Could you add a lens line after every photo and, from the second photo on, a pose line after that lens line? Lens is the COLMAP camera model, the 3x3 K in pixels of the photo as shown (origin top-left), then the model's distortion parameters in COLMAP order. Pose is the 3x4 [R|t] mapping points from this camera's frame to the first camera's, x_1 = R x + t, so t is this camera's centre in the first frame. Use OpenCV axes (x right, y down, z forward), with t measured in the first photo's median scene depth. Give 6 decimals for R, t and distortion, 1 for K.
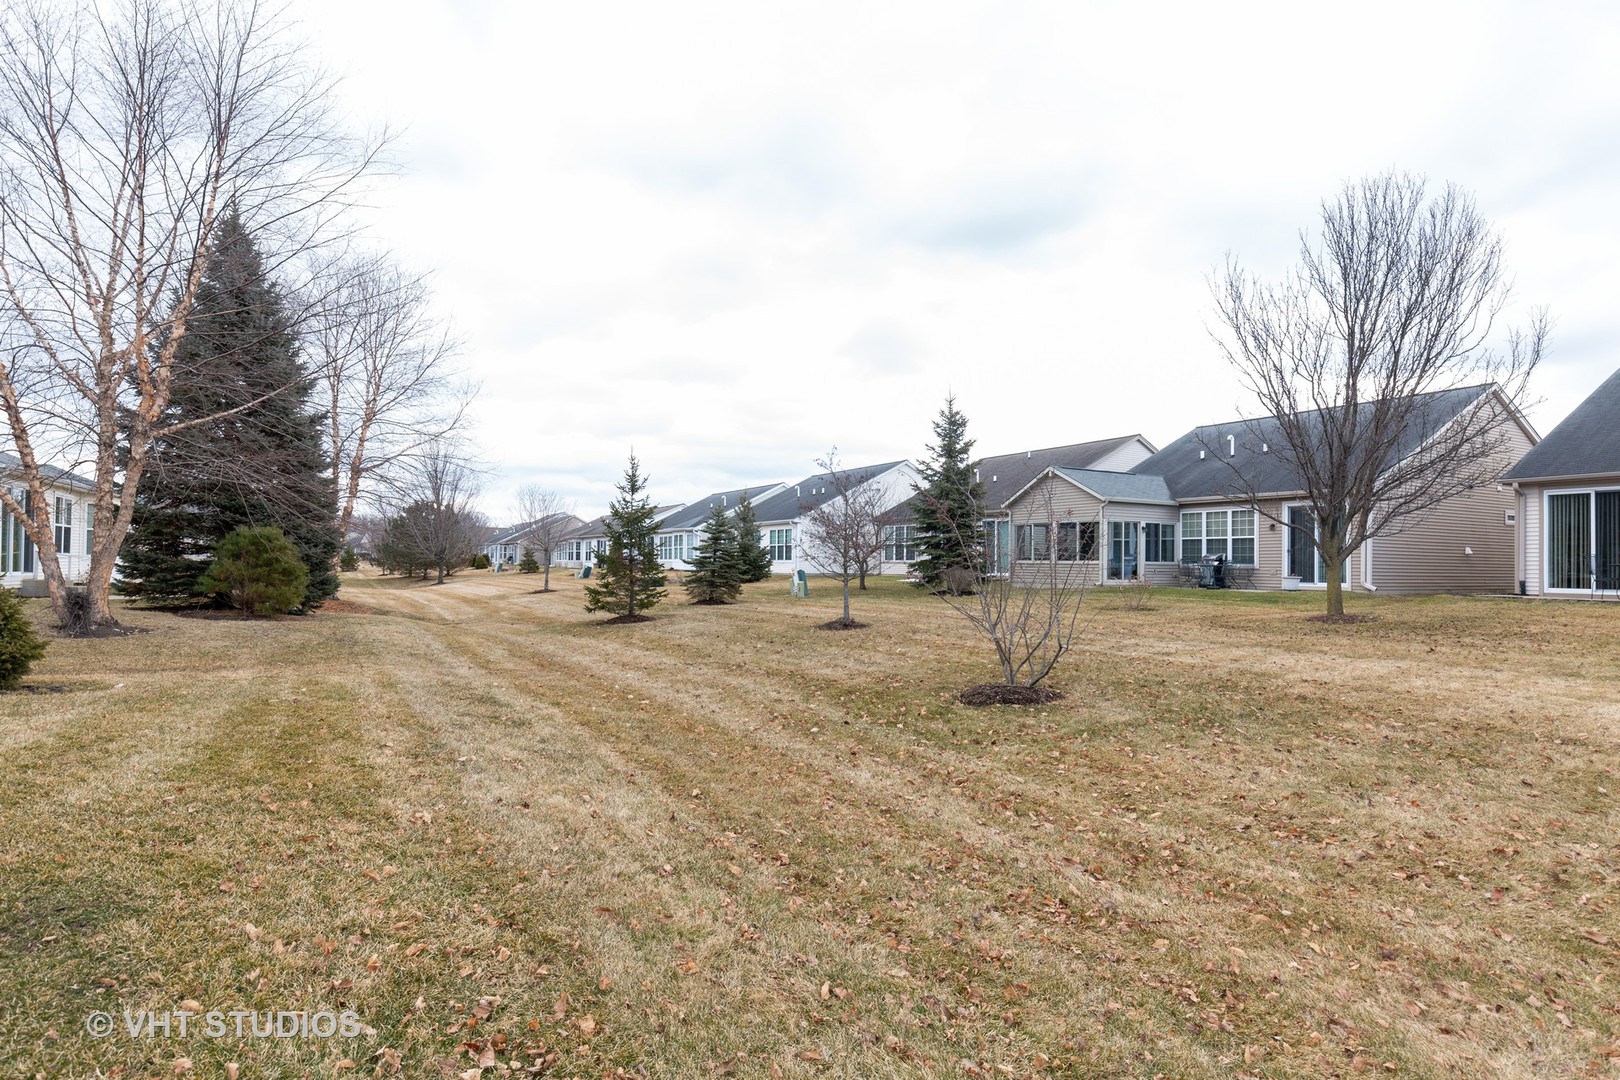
lens RADIAL K [[924.6, 0, 809.7], [0, 924.6, 546.6], [0, 0, 1]] dist [-0.000011, -0.000007]
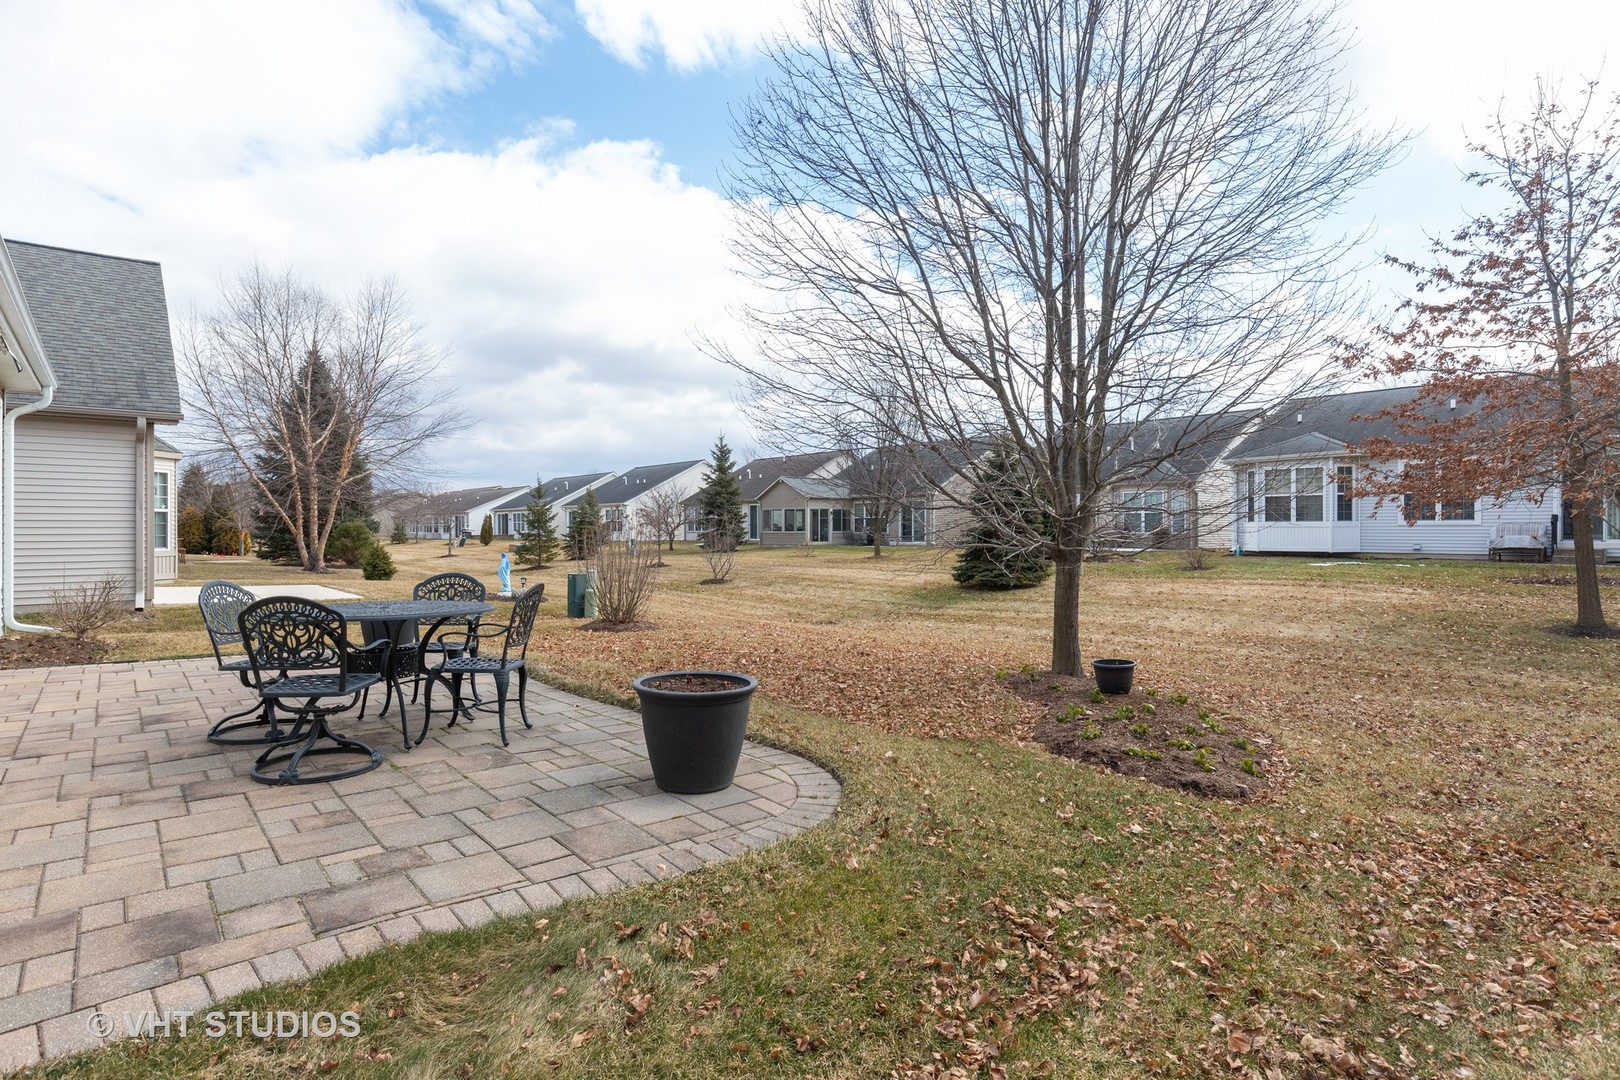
lens RADIAL K [[877.5, 0, 807.2], [0, 877.5, 531.7], [0, 0, 1]] dist [0.000460, 0.000032]
pose [[0.979685, -0.013300, 0.200103, -0.018135], [0.009200, 0.999729, 0.021402, -0.019211], [-0.200333, -0.019126, 0.979541, -0.615144]]
